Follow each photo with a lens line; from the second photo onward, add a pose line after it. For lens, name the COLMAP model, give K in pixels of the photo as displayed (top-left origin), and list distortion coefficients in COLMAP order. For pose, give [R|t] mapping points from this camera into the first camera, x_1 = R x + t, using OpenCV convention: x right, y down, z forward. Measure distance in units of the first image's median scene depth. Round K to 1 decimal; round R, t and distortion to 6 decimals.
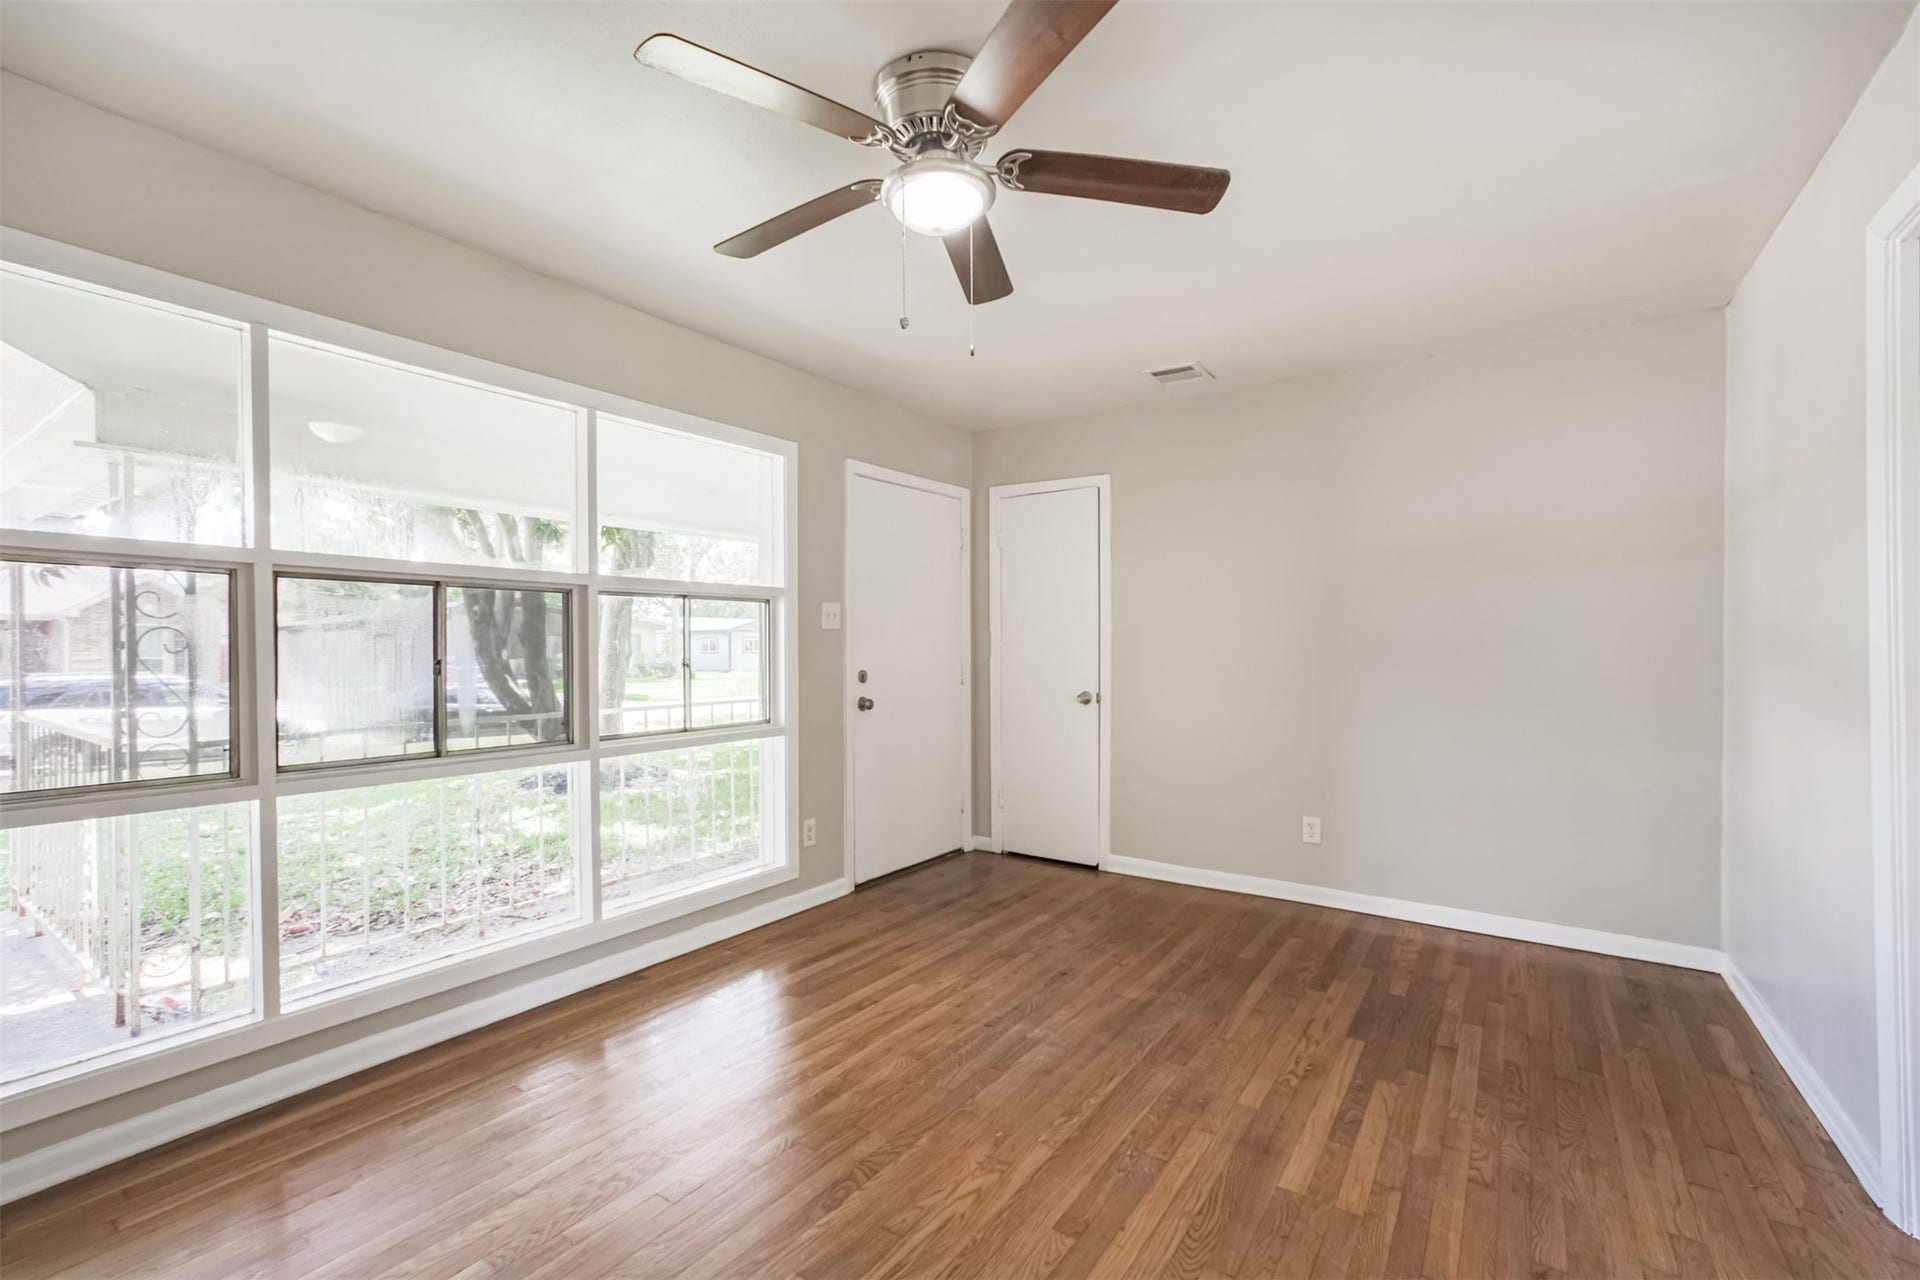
lens RADIAL K [[813.8, 0, 963.4], [0, 813.8, 631.9], [0, 0, 1]] dist [0.000319, 0.000243]
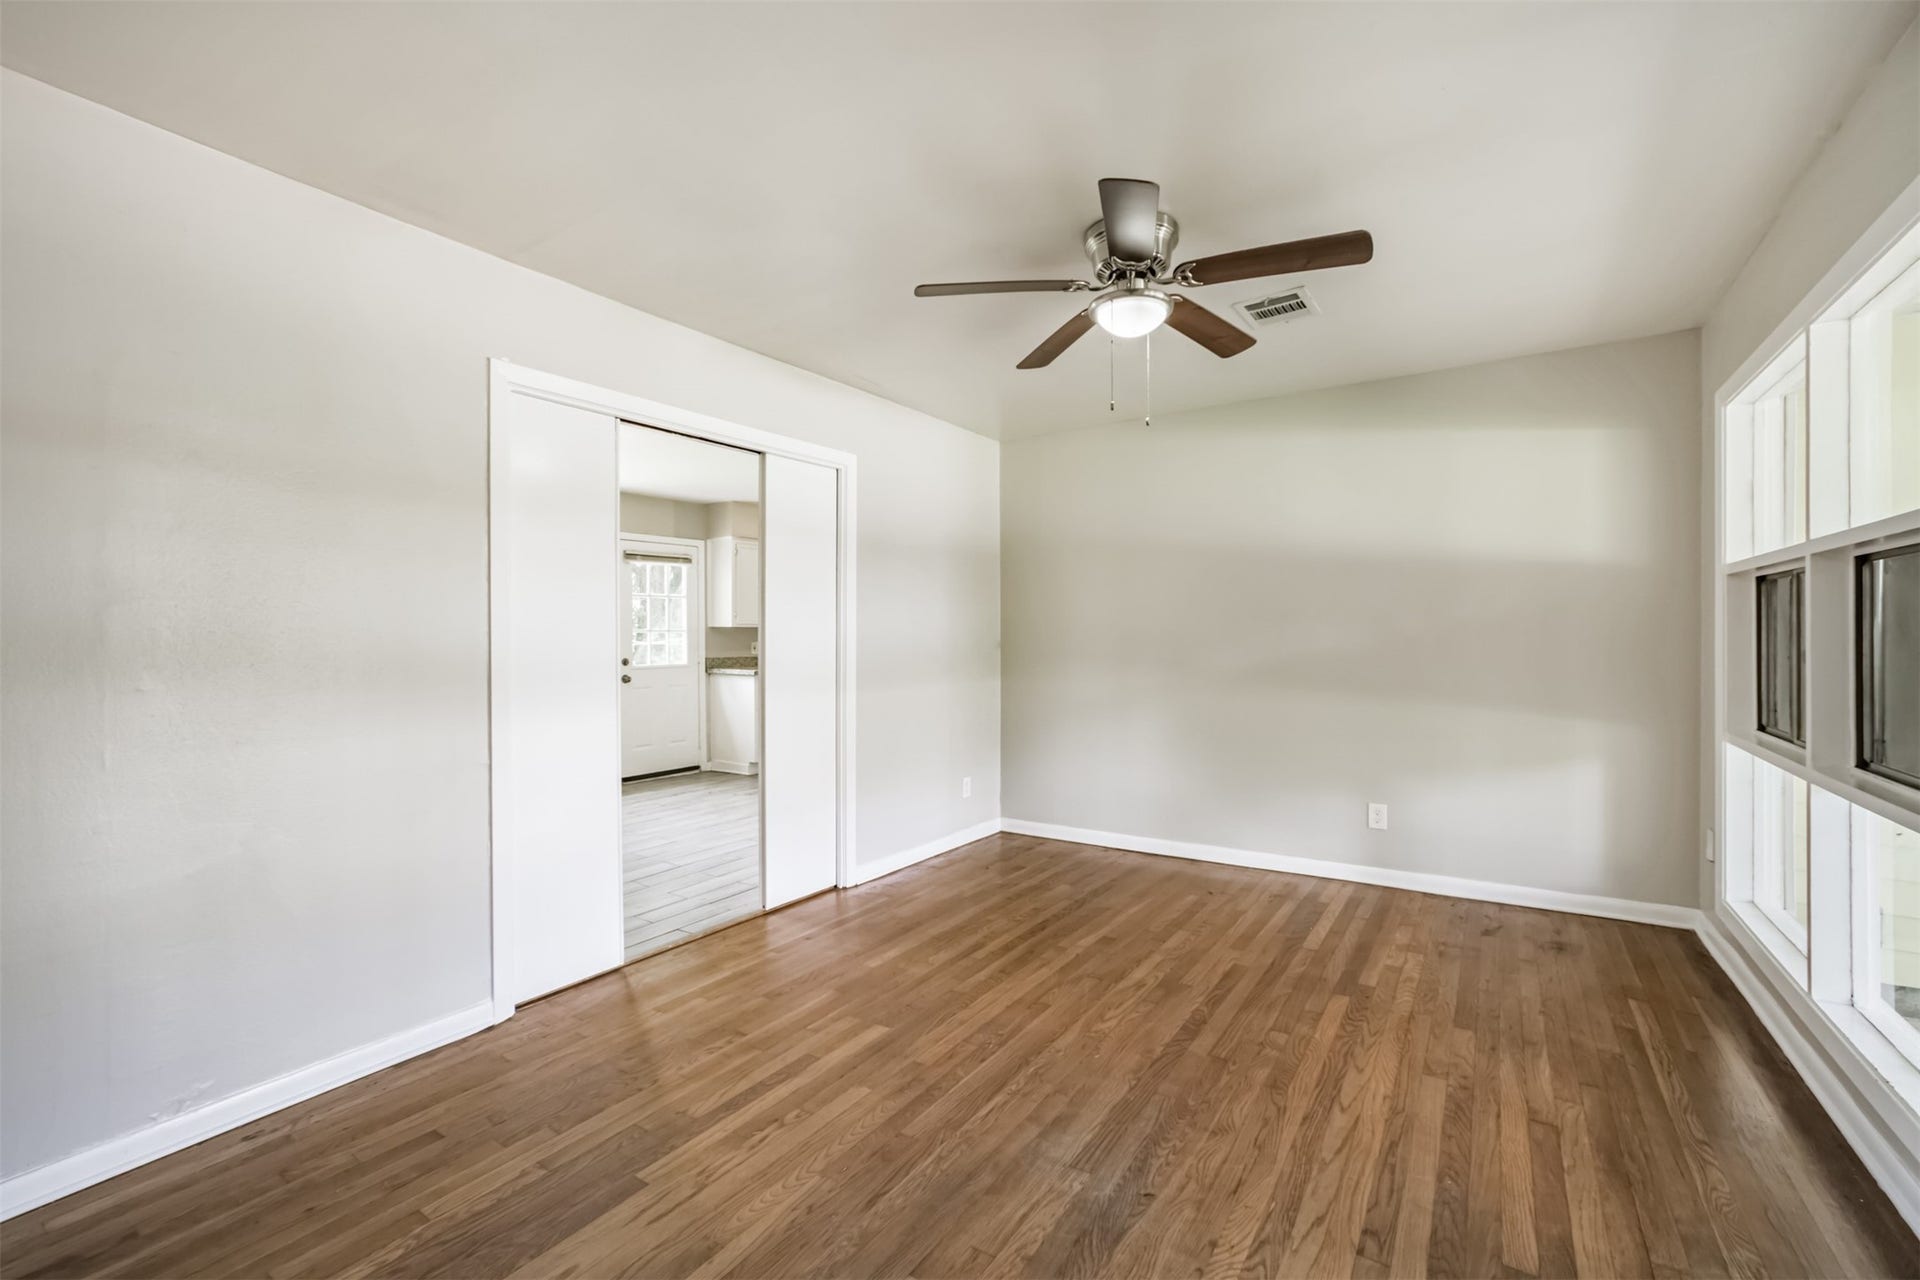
lens RADIAL K [[813.8, 0, 963.4], [0, 813.8, 631.9], [0, 0, 1]] dist [0.000319, 0.000243]
pose [[-0.999897, 0.008907, -0.011233, 0.234583], [0.009185, 0.999647, -0.024916, 0.031784], [0.011007, -0.025017, -0.999626, 2.094819]]
